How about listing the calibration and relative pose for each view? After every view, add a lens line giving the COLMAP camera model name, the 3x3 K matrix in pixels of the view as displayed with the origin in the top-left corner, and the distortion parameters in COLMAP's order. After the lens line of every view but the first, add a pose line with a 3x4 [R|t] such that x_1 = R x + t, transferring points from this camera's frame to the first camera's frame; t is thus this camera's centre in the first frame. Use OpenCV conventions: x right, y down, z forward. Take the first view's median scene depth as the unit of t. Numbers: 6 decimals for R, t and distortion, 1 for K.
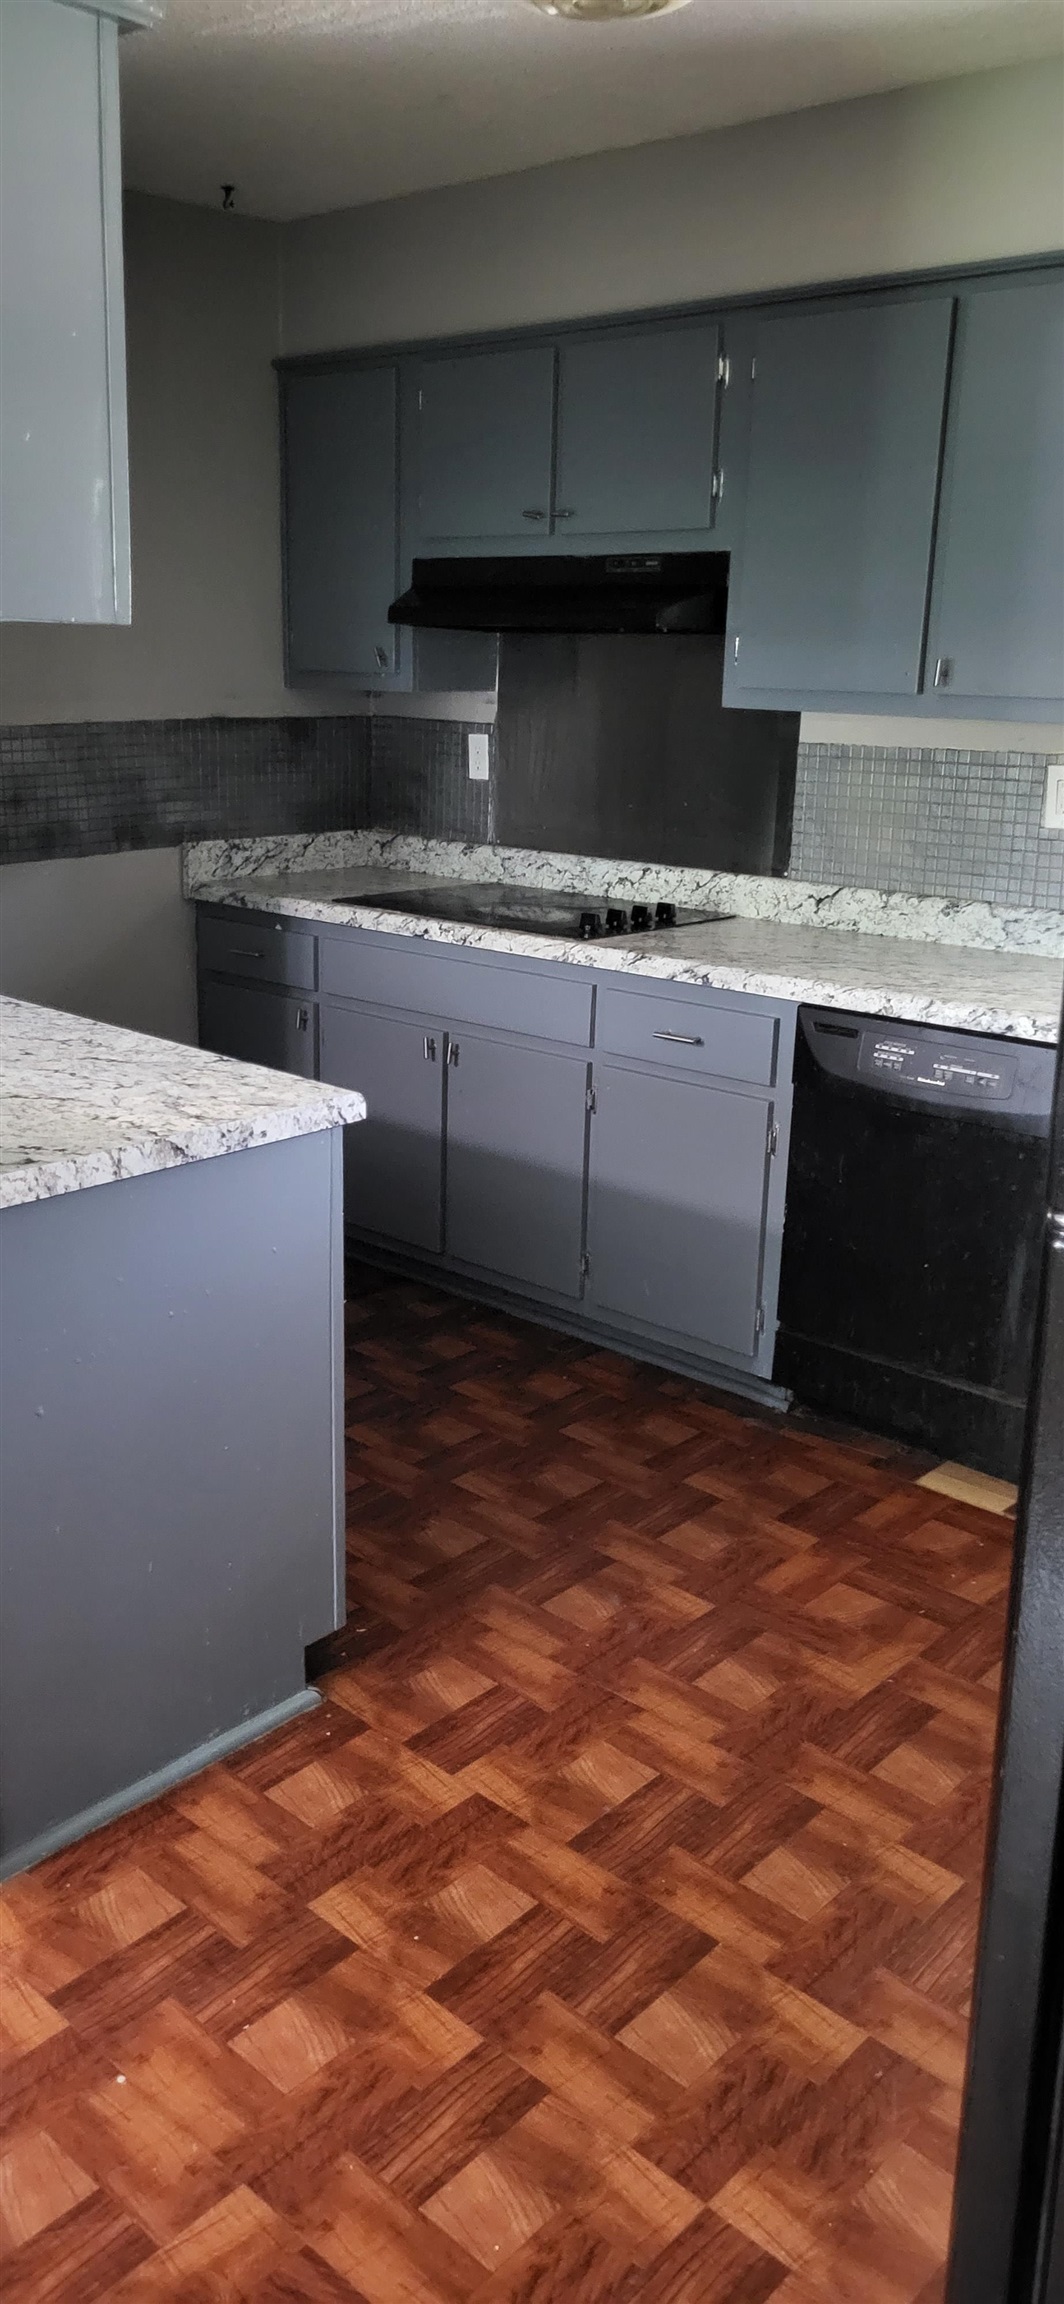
lens RADIAL K [[1802.7, 0, 495.2], [0, 1802.7, 1167.3], [0, 0, 1]] dist [0.053860, -0.046423]
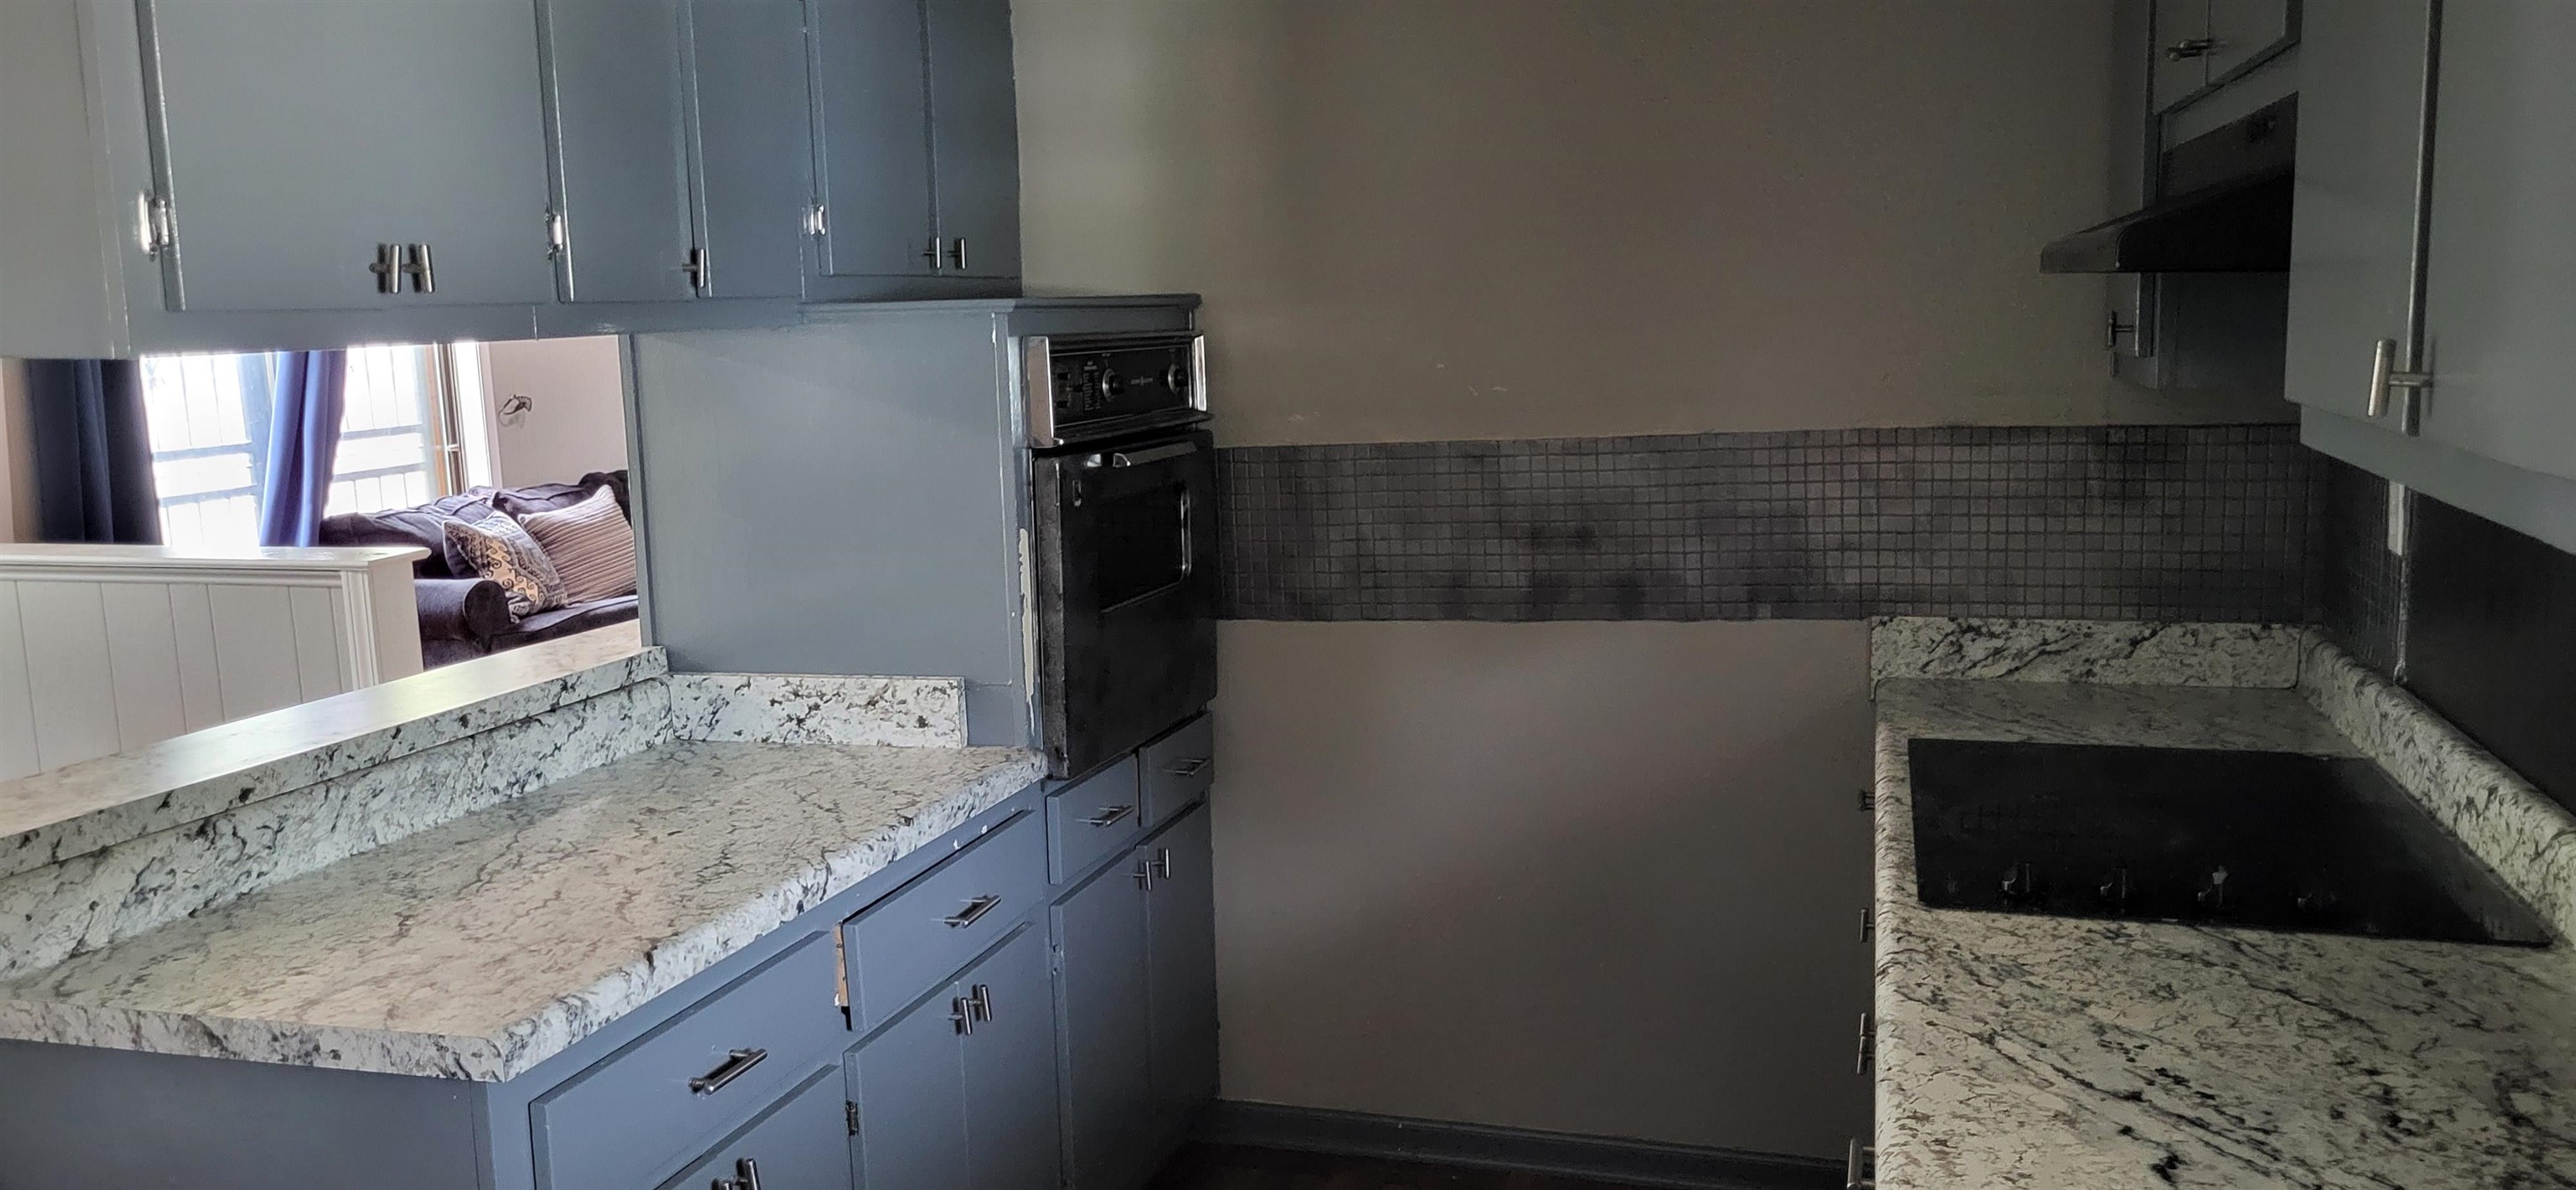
lens RADIAL K [[2015.6, 0, 1258.5], [0, 2015.6, 534.3], [0, 0, 1]] dist [0.053860, -0.046423]
pose [[0.428637, 0.069415, -0.900806, 0.444153], [-0.213969, 0.976479, -0.026569, -0.166945], [0.877774, 0.204133, 0.433408, 0.580358]]
